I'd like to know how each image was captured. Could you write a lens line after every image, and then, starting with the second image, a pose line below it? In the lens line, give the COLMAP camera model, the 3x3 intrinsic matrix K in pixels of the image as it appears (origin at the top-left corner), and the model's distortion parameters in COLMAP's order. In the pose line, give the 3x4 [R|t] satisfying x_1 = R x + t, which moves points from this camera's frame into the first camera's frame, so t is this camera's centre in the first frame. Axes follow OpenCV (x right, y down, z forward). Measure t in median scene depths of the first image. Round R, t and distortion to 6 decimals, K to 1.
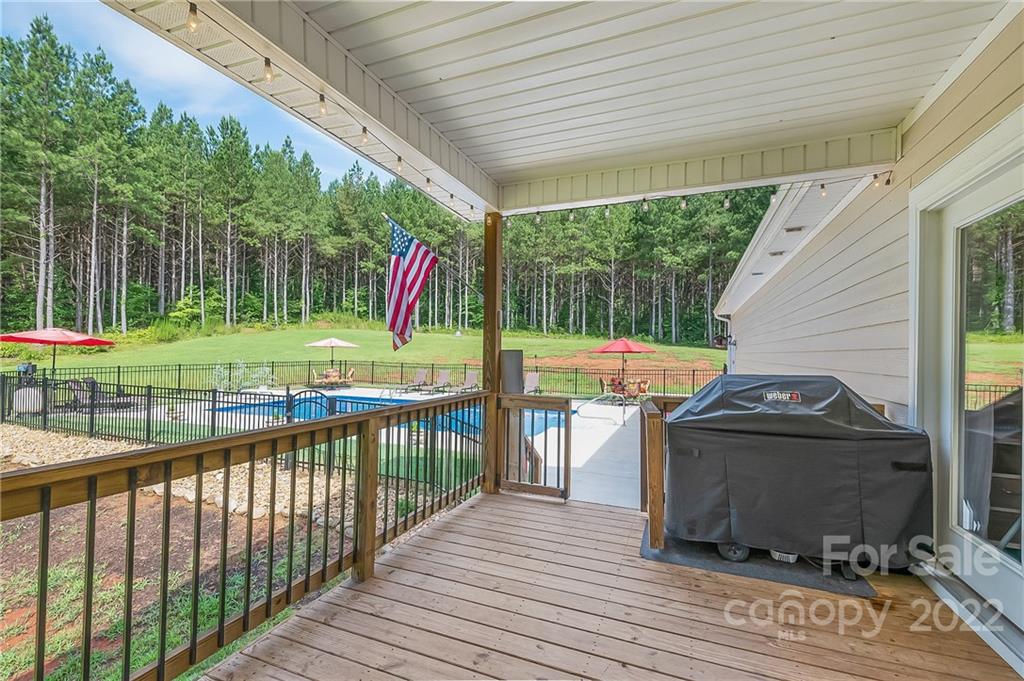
lens RADIAL K [[442.6, 0, 511.3], [0, 442.6, 354.0], [0, 0, 1]] dist [-0.001603, -0.000349]
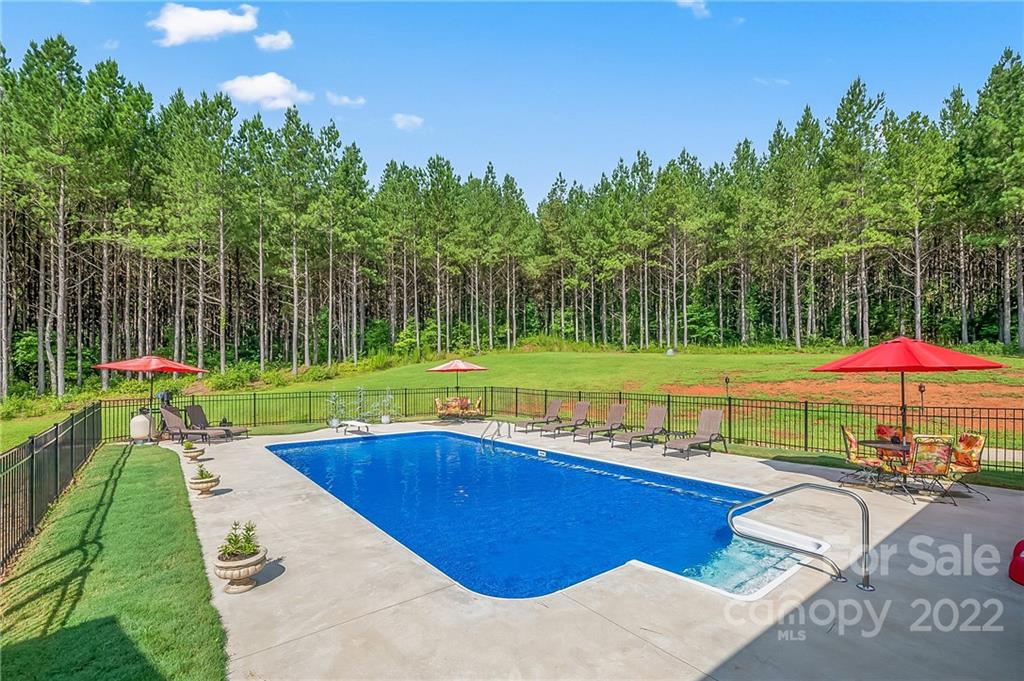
lens RADIAL K [[455.9, 0, 510.2], [0, 455.9, 369.1], [0, 0, 1]] dist [-0.005907, -0.000702]
pose [[0.860963, -0.021306, -0.508222, 0.050515], [0.011301, 0.999677, -0.022764, 0.000755], [0.508543, 0.013855, 0.860925, 0.142557]]
